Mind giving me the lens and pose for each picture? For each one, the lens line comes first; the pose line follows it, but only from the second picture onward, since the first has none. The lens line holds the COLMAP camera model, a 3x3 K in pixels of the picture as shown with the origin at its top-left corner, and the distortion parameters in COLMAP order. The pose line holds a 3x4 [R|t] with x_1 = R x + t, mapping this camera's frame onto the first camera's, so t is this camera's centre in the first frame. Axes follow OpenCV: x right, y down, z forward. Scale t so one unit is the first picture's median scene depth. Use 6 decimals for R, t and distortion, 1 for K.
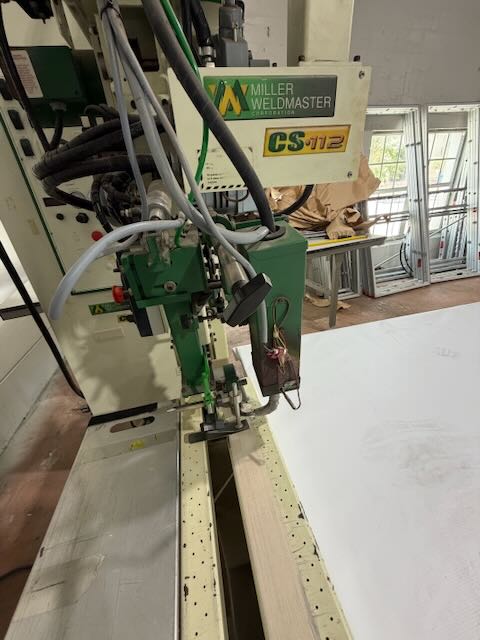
lens RADIAL K [[254.7, 0, 240.0], [0, 254.7, 320.0], [0, 0, 1]] dist [0.000458, 0.000095]
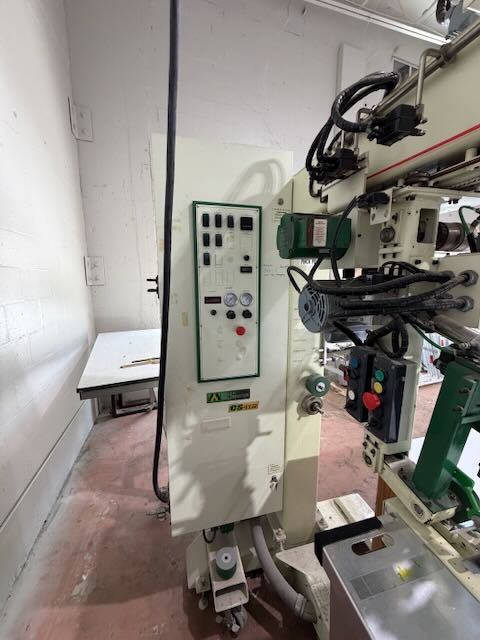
lens RADIAL K [[254.7, 0, 240.0], [0, 254.7, 320.0], [0, 0, 1]] dist [0.000458, 0.000095]
pose [[0.996191, 0.072645, 0.048235, -0.446679], [-0.054503, 0.950506, -0.305889, -0.026325], [-0.068069, 0.302095, 0.950844, -0.043751]]
